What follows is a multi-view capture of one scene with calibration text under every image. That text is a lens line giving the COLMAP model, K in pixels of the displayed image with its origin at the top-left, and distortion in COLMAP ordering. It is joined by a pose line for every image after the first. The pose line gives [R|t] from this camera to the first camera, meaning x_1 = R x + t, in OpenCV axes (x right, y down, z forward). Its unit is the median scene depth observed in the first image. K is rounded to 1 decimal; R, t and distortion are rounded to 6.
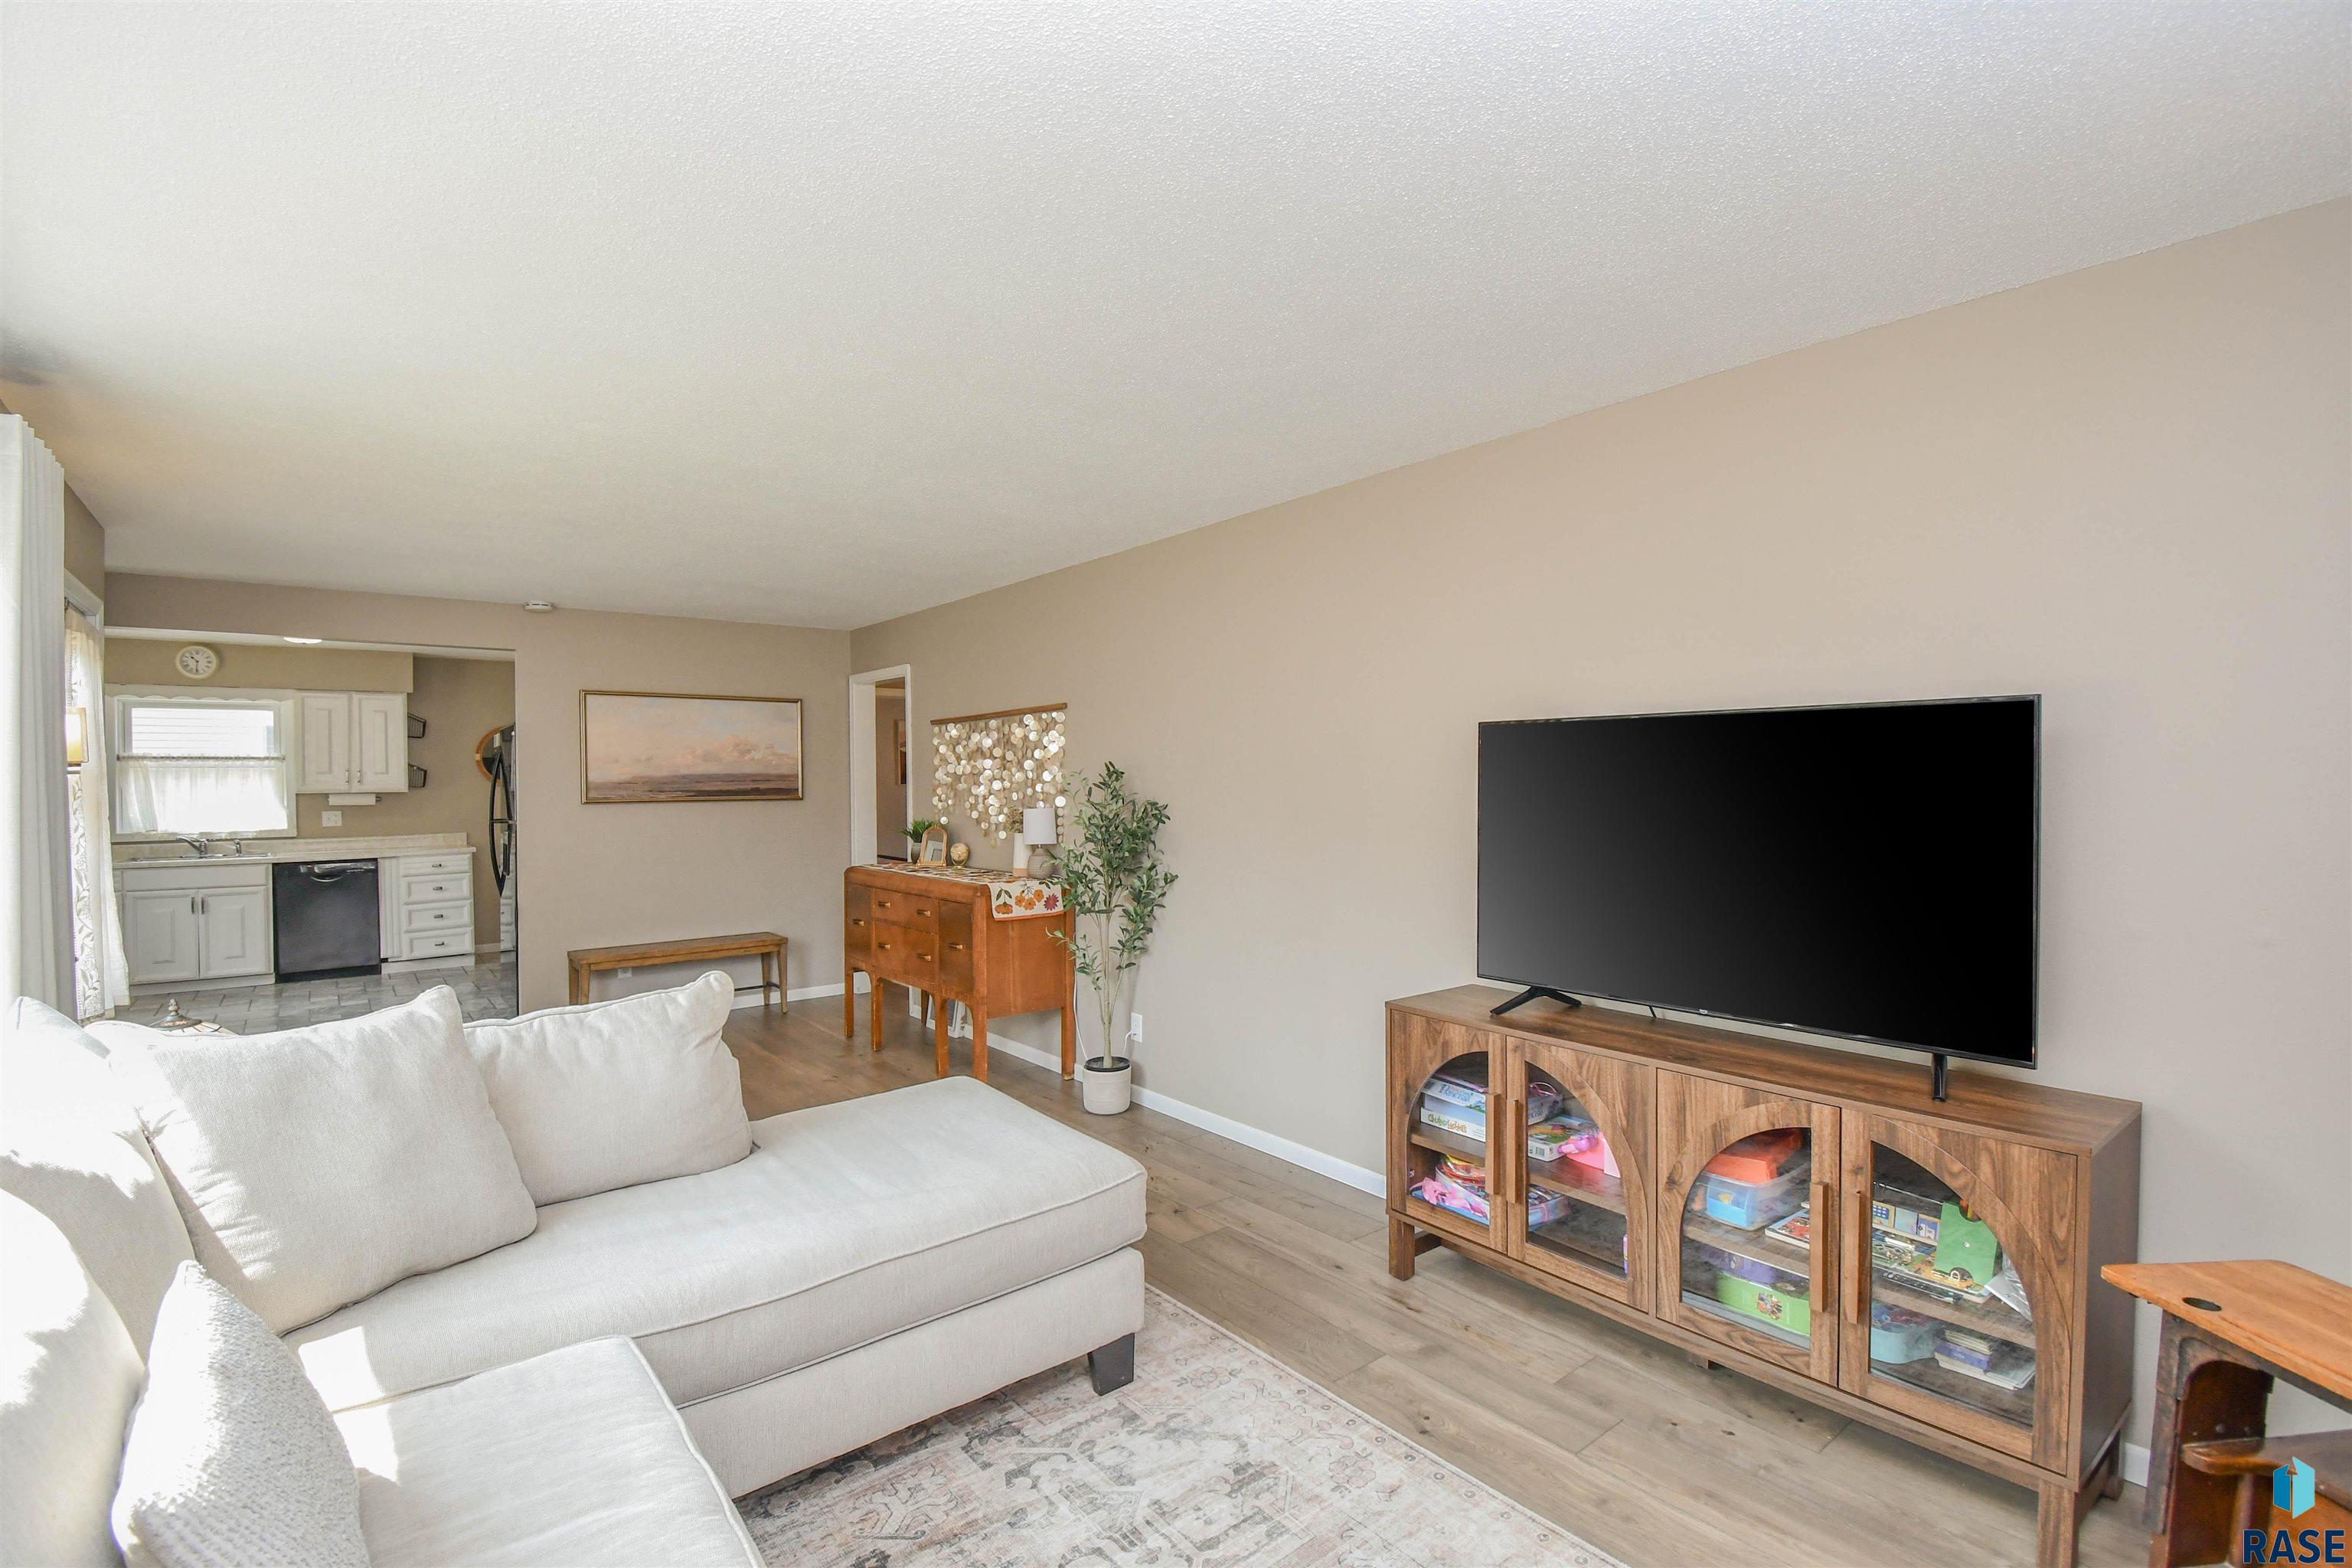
lens RADIAL K [[1044.4, 0, 1176.0], [0, 1044.4, 784.0], [0, 0, 1]] dist [-0.002431, -0.000500]
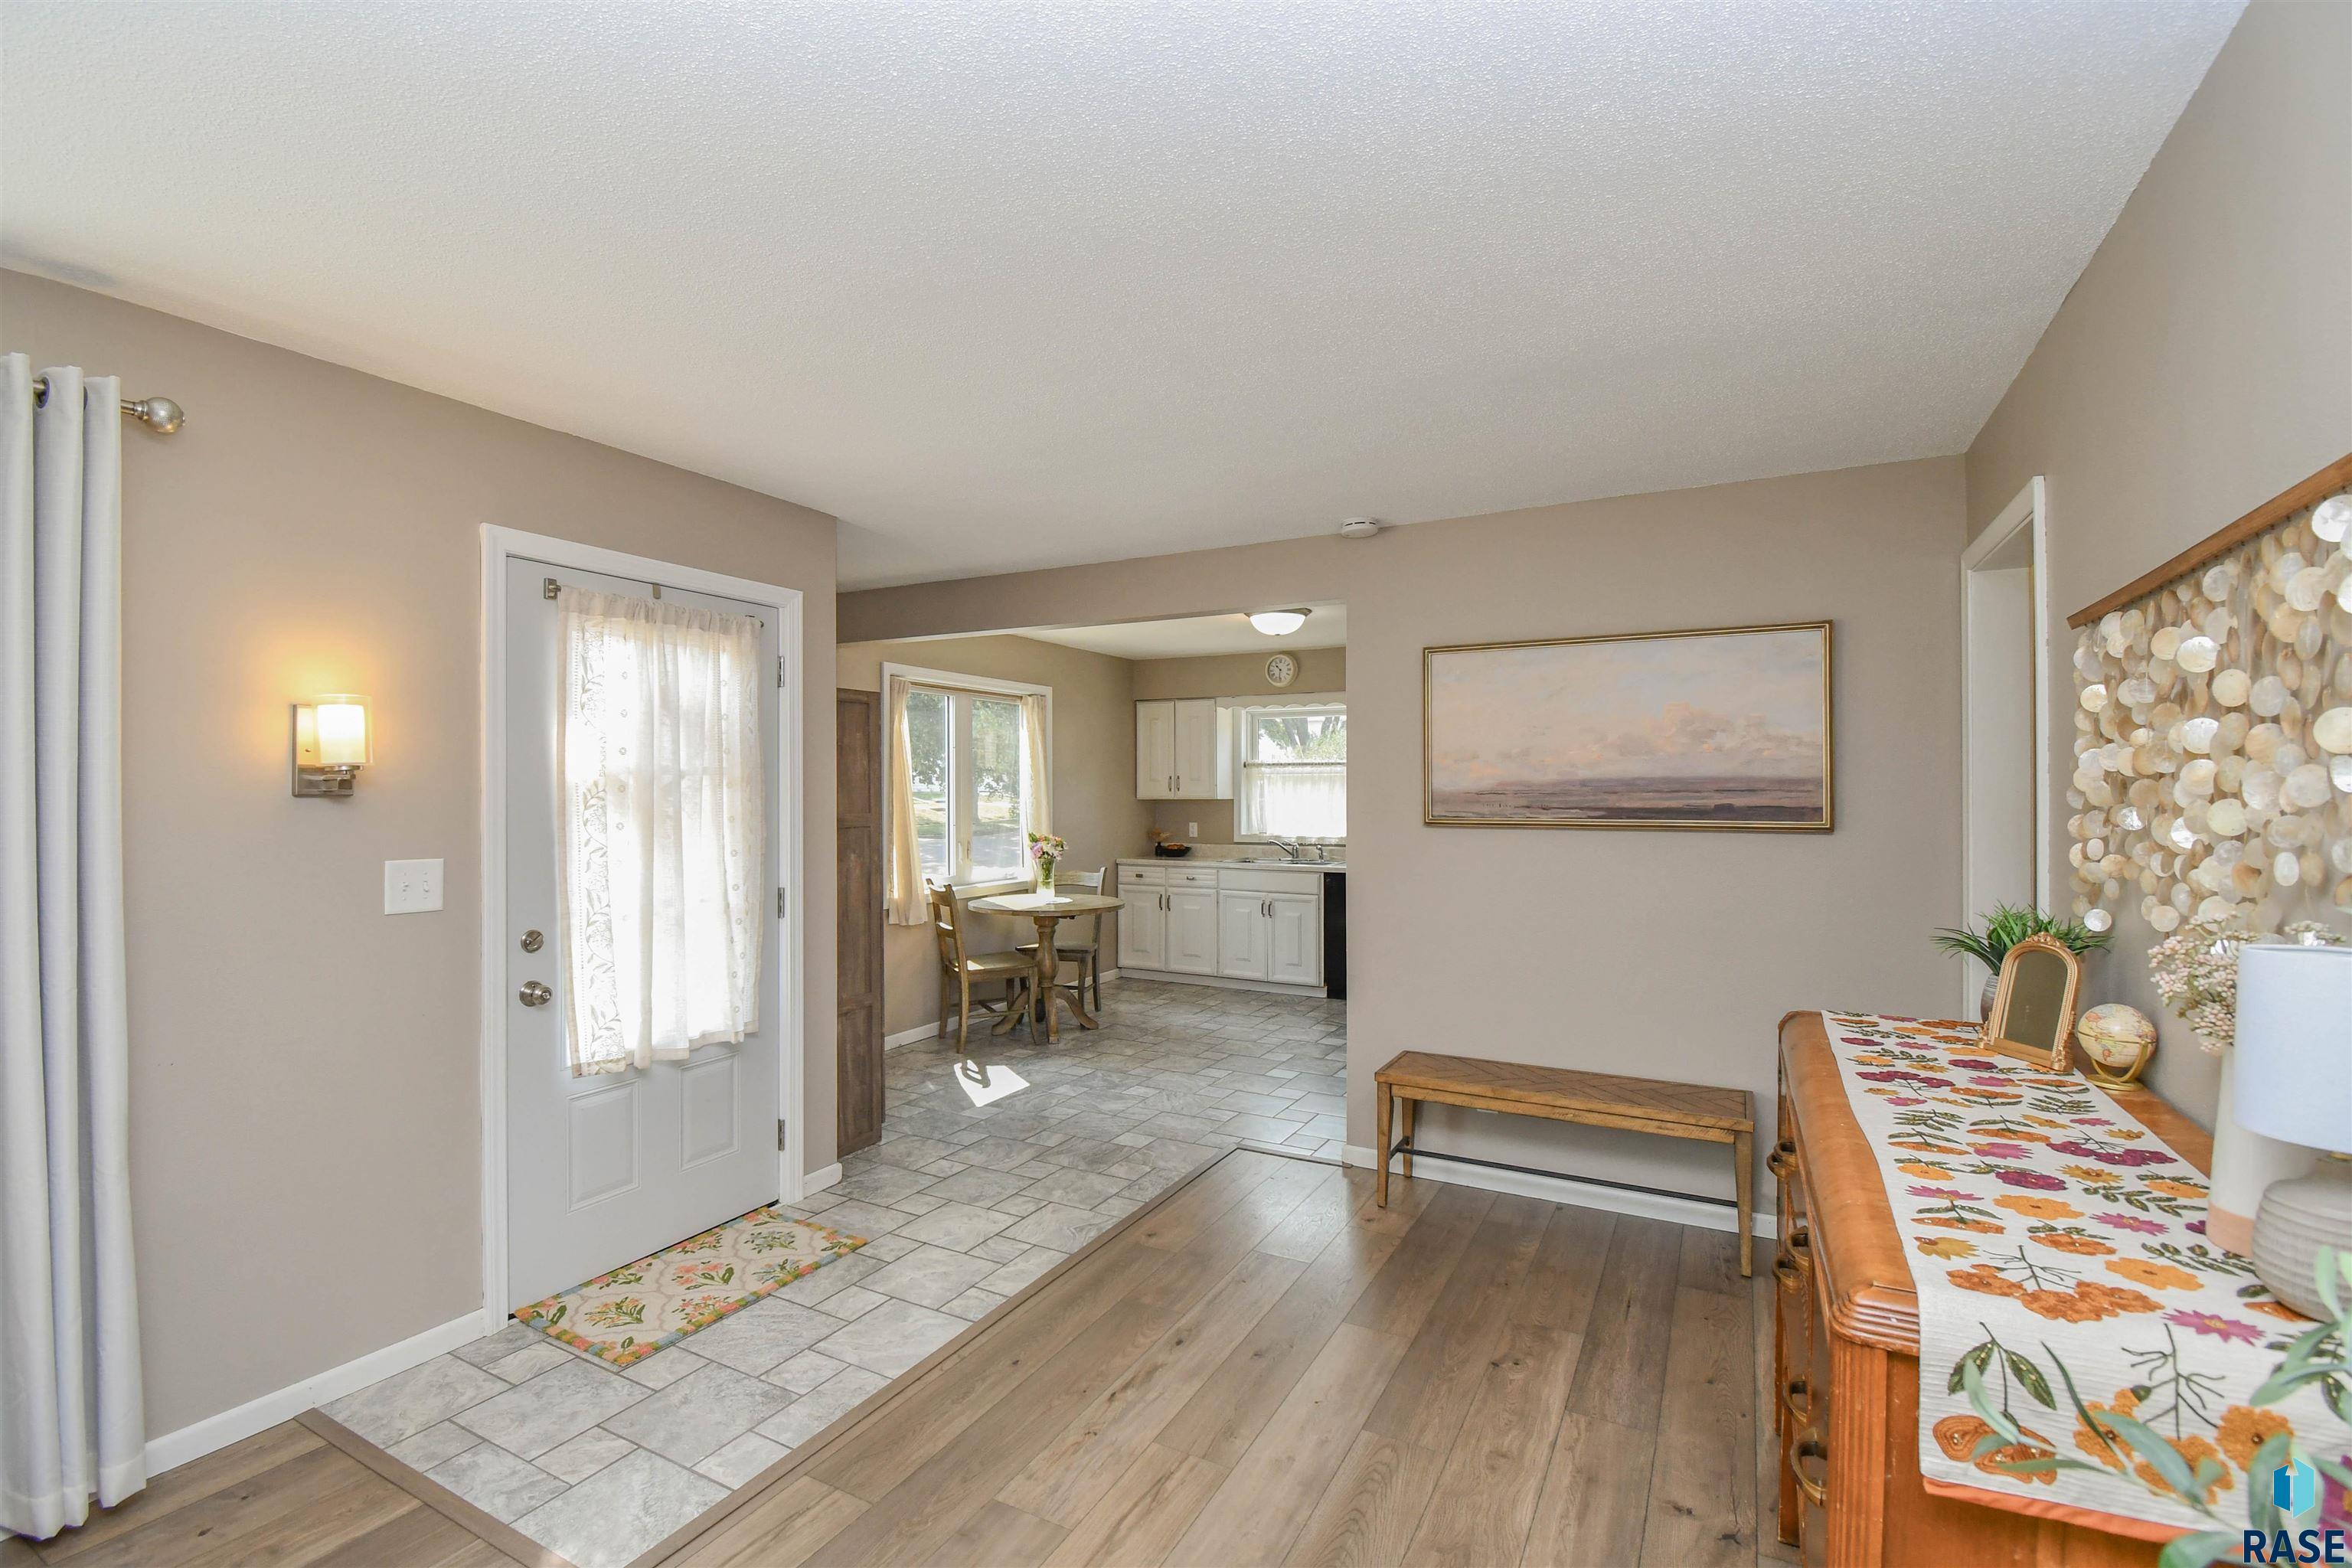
lens RADIAL K [[1044.4, 0, 1176.0], [0, 1044.4, 784.0], [0, 0, 1]] dist [-0.002431, -0.000500]
pose [[0.378627, 0.001863, -0.925548, -0.031998], [-0.007119, 0.999974, -0.000899, -0.004490], [0.925522, 0.006929, 0.378630, 0.612403]]
